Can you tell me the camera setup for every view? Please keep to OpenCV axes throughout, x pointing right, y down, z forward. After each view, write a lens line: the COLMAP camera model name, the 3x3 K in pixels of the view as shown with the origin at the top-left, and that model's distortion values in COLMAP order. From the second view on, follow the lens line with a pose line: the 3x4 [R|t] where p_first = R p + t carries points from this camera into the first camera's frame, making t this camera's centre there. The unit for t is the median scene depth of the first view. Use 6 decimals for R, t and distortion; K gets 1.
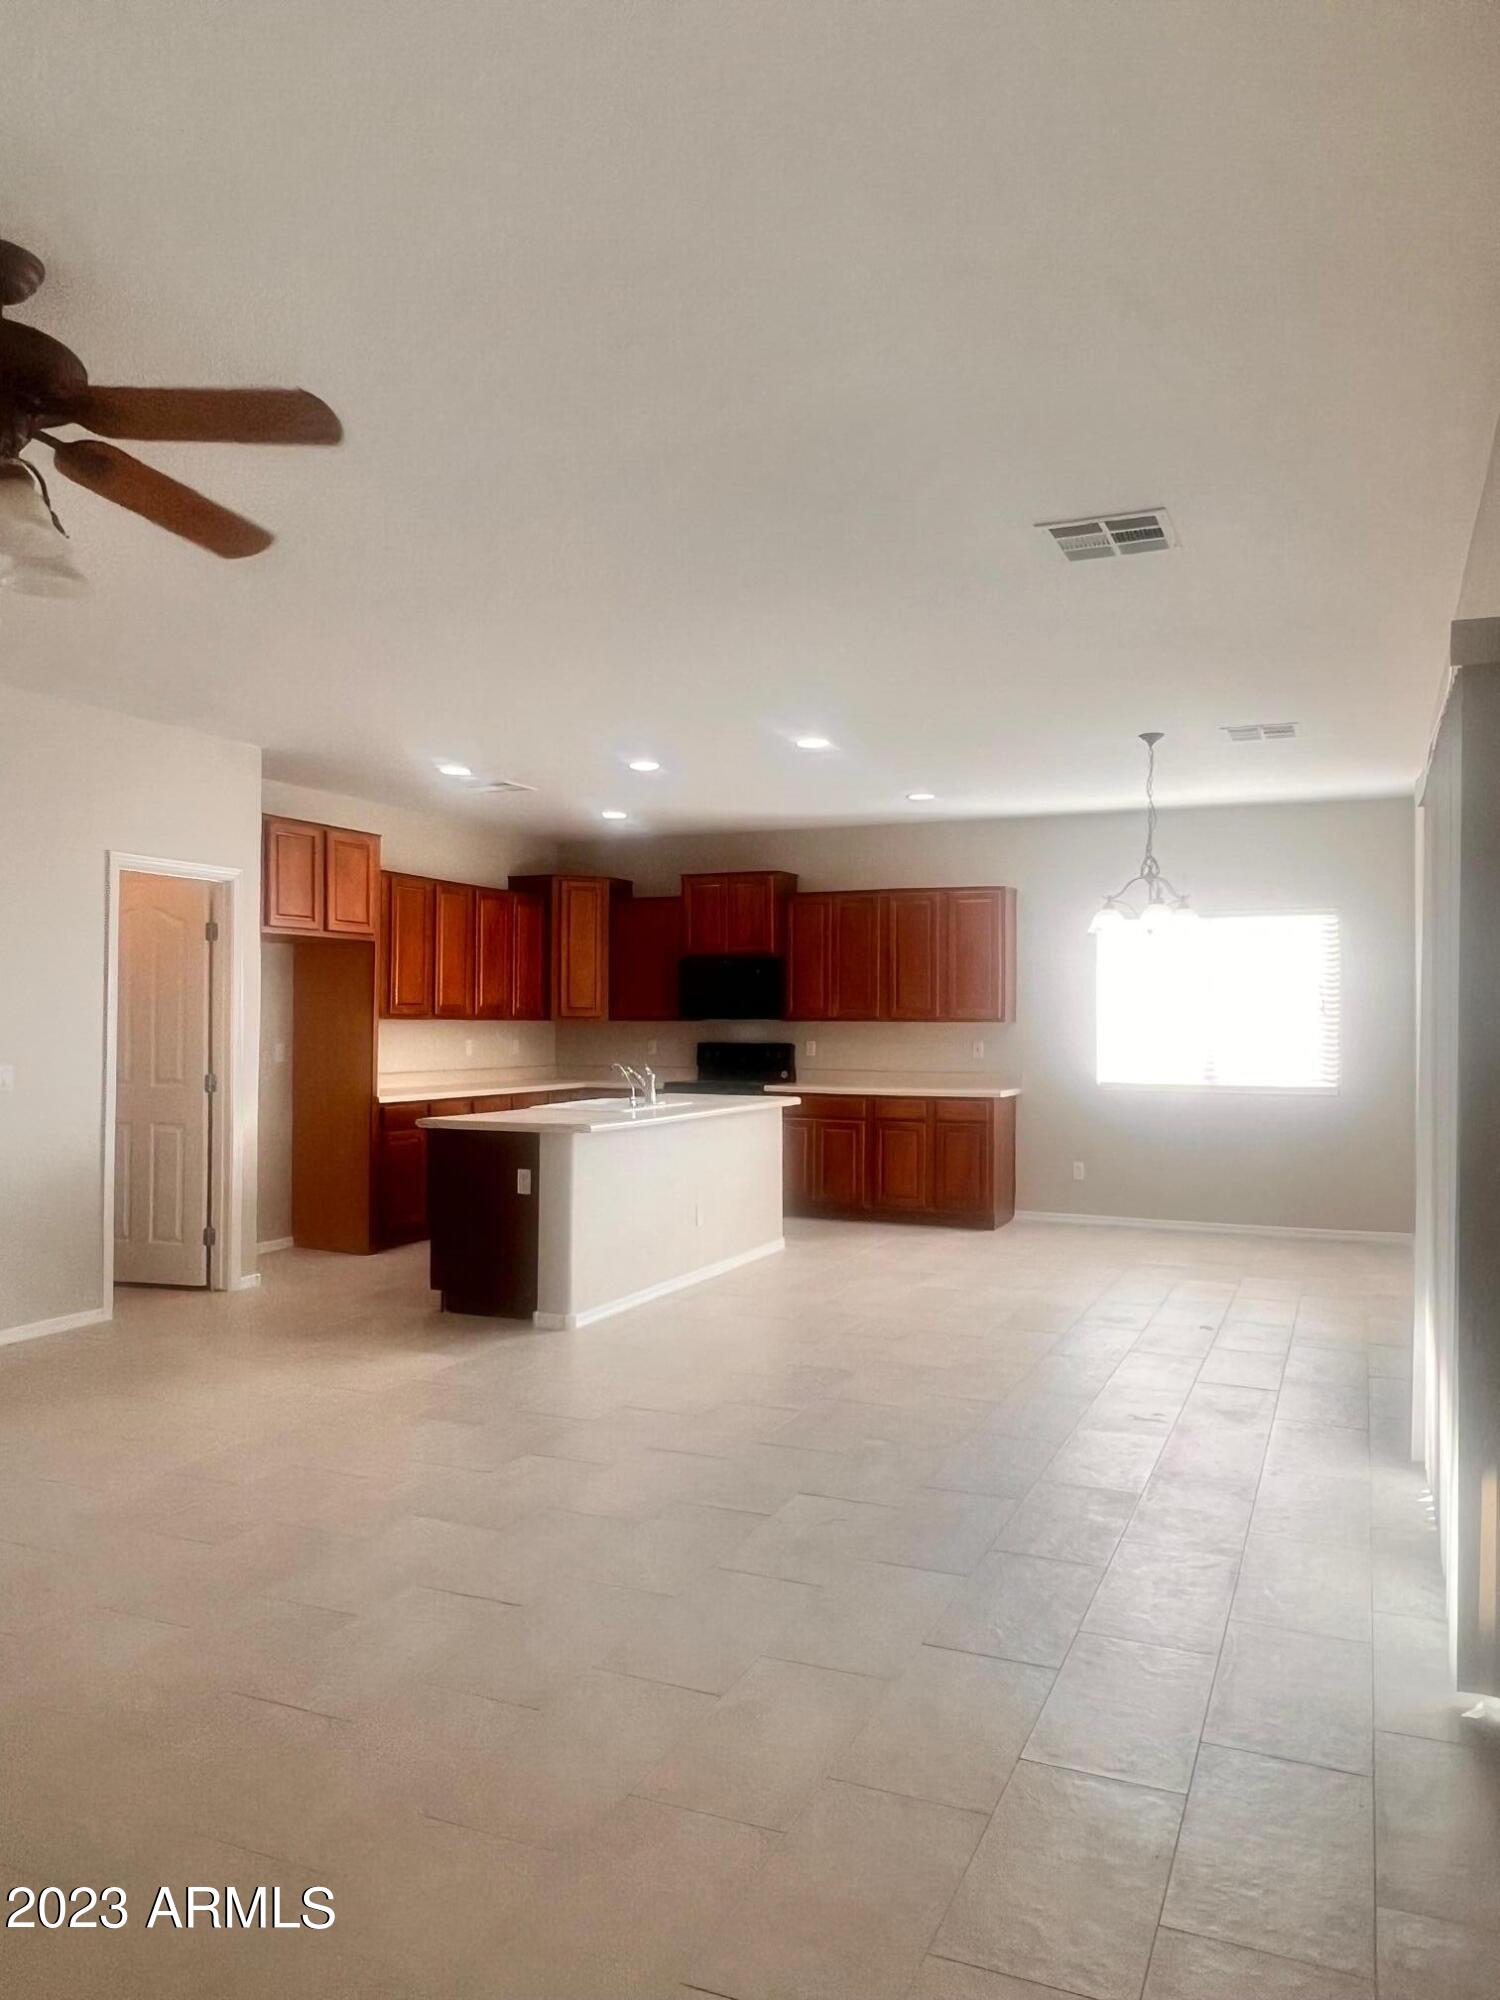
lens RADIAL K [[1414.3, 0, 750.0], [0, 1414.3, 1000.0], [0, 0, 1]] dist [-0.000769, -0.000385]
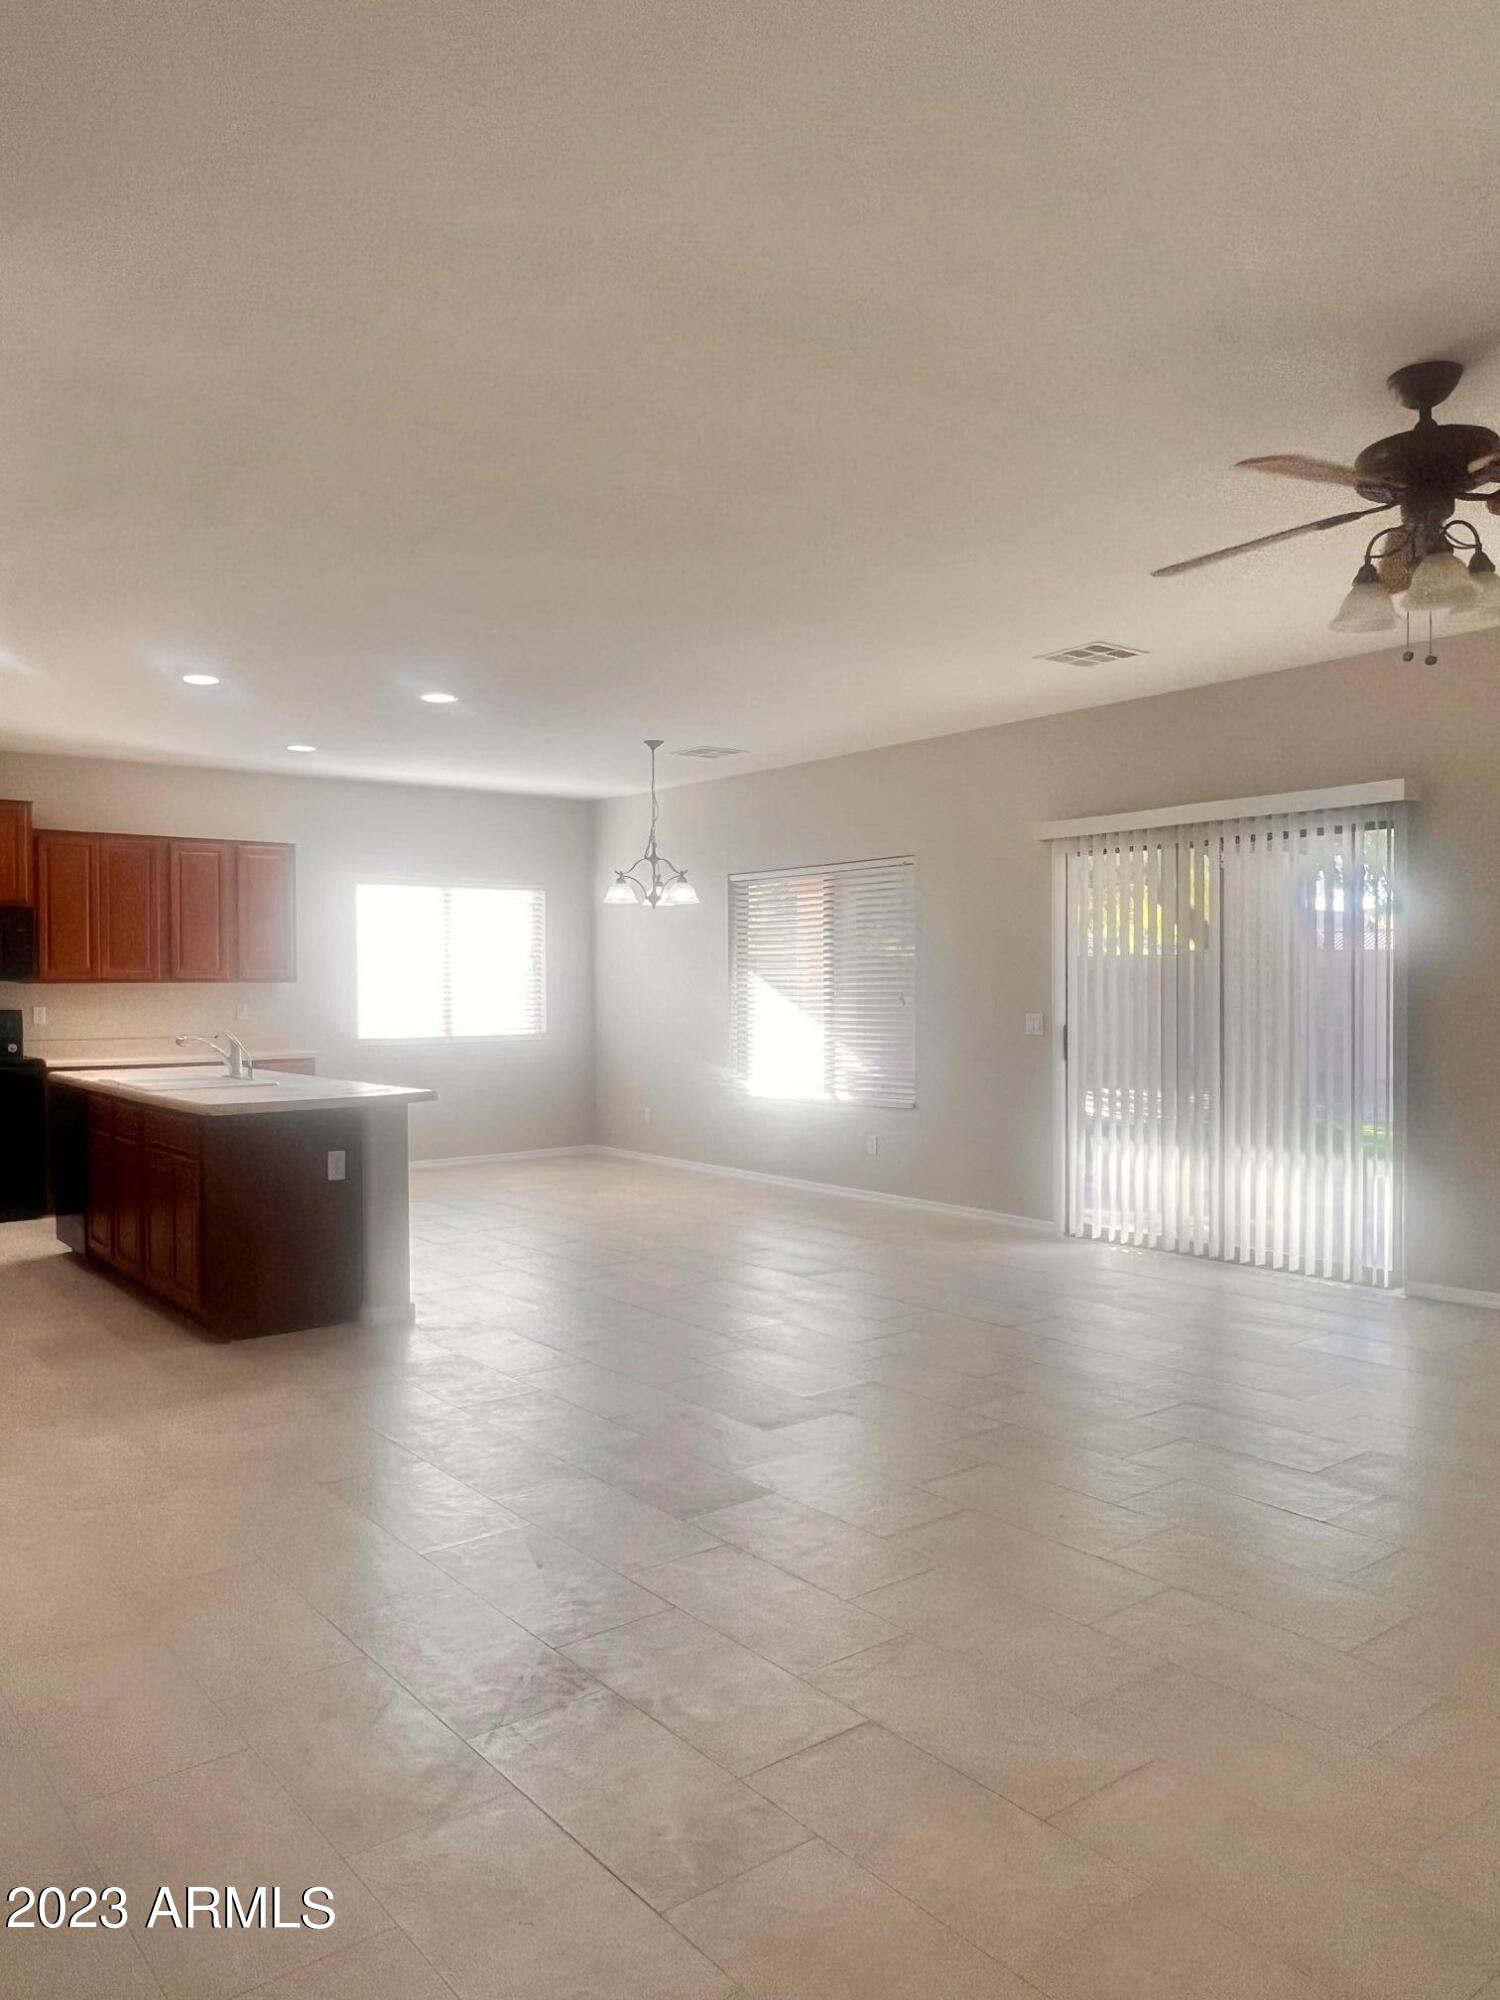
lens RADIAL K [[1414.3, 0, 750.0], [0, 1414.3, 1000.0], [0, 0, 1]] dist [-0.000769, -0.000385]
pose [[0.467409, -0.017799, 0.883862, -0.544788], [-0.002774, 0.999763, 0.021601, 0.005773], [-0.884037, -0.012548, 0.467249, 0.255792]]
